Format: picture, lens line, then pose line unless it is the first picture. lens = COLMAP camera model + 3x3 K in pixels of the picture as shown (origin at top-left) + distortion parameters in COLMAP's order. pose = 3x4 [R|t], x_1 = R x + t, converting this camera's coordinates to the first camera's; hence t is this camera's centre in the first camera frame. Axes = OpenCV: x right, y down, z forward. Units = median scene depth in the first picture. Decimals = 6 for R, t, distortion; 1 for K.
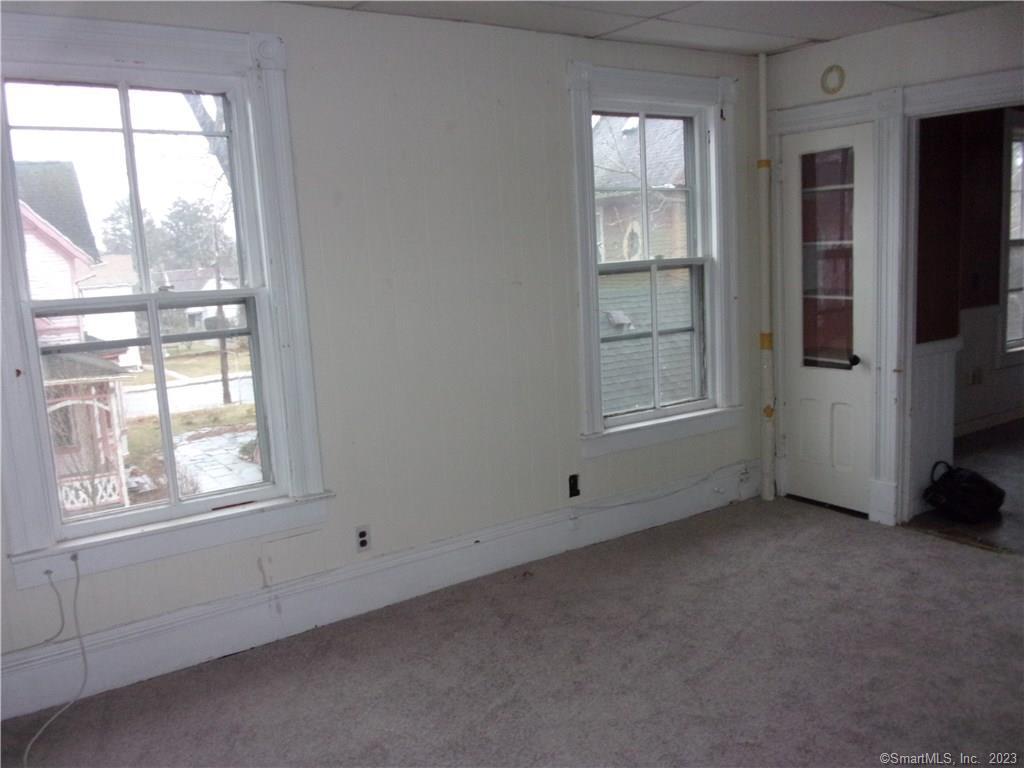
lens RADIAL K [[859.3, 0, 509.0], [0, 859.3, 380.5], [0, 0, 1]] dist [0.015113, -0.051684]
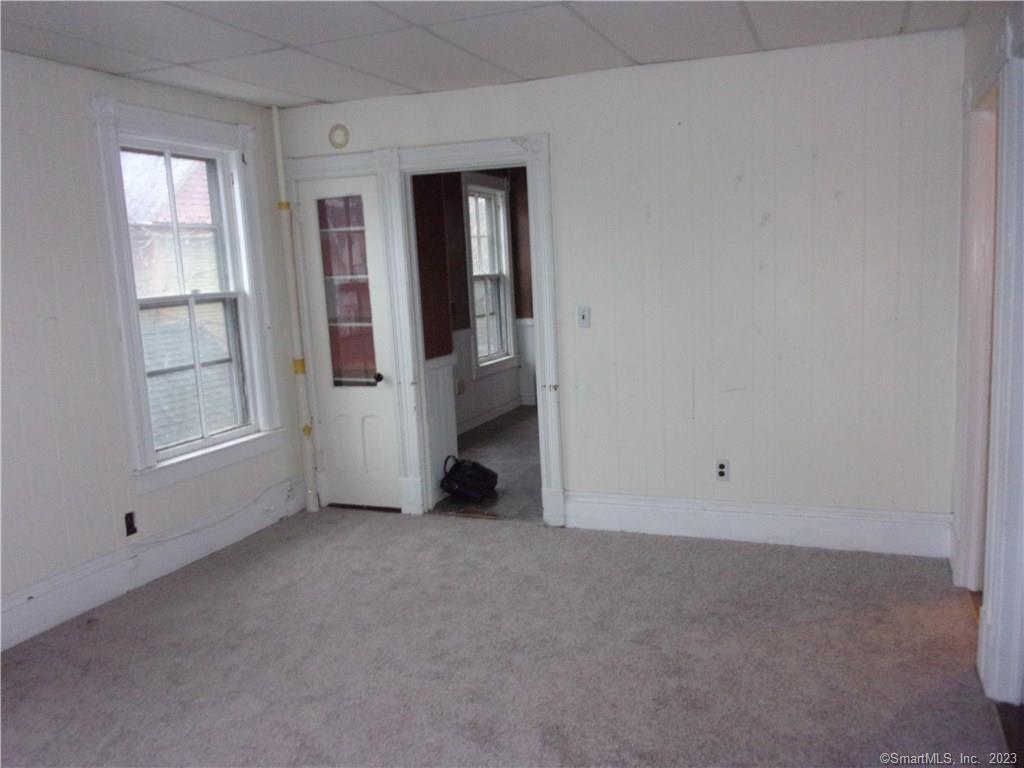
lens RADIAL K [[859.3, 0, 512.4], [0, 859.3, 380.0], [0, 0, 1]] dist [0.015113, -0.051684]
pose [[0.826712, -0.068134, 0.558484, -0.099085], [0.093187, 0.995512, -0.016491, 0.015851], [-0.554854, 0.065676, 0.829351, -0.064065]]
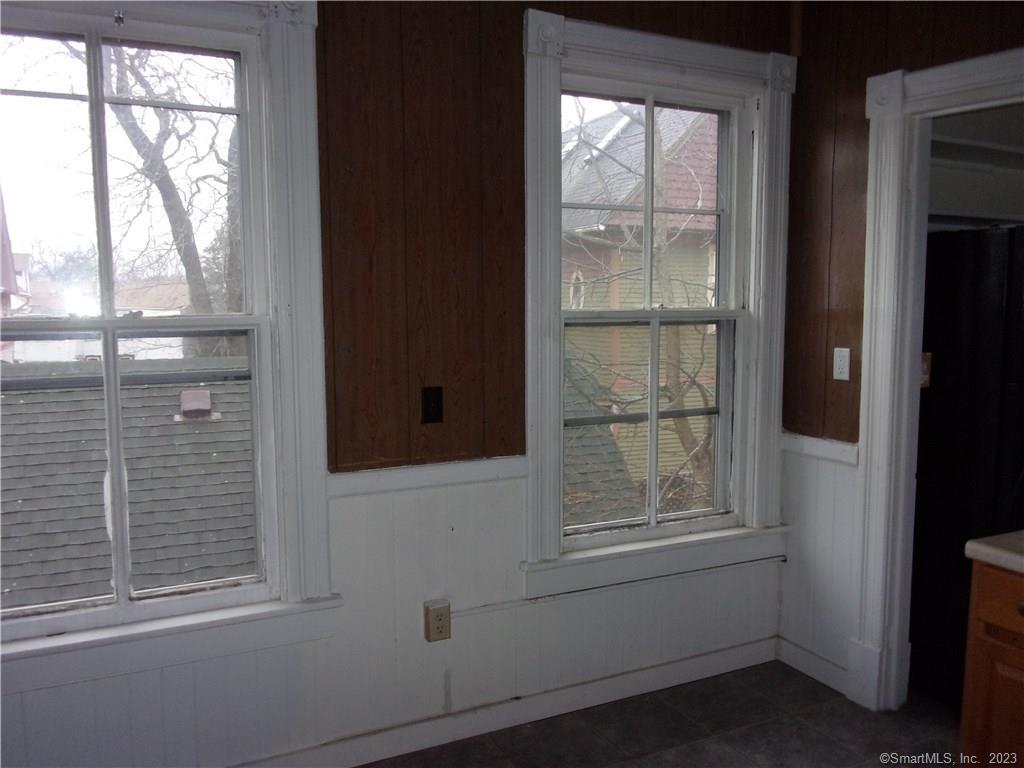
lens RADIAL K [[859.3, 0, 518.2], [0, 859.3, 388.6], [0, 0, 1]] dist [0.015113, -0.051684]
pose [[0.990199, 0.062700, -0.124797, 0.154164], [-0.067429, 0.997143, -0.034034, -0.047214], [0.122306, 0.042115, 0.991598, 0.313478]]
